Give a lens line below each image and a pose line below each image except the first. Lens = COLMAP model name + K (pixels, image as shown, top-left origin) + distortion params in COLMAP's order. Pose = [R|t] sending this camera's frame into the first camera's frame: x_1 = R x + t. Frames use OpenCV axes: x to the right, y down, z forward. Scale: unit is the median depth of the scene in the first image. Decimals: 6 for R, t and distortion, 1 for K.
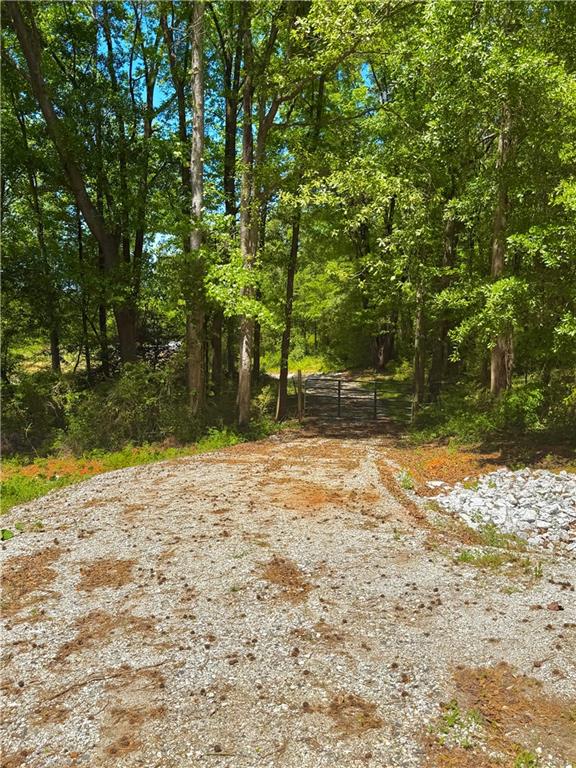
lens RADIAL K [[686.5, 0, 289.6], [0, 686.5, 385.3], [0, 0, 1]] dist [0.051678, -0.073752]
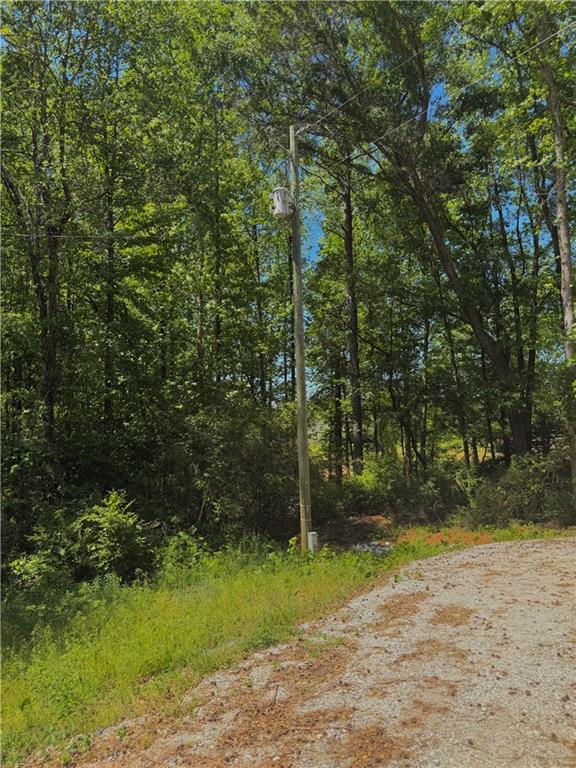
lens RADIAL K [[541.6, 0, 288.6], [0, 541.6, 382.0], [0, 0, 1]] dist [0.005284, -0.016108]
pose [[0.795391, -0.072949, -0.601690, 0.127504], [-0.026339, 0.987633, -0.154558, -0.004724], [0.605524, 0.138782, 0.783633, -0.070498]]
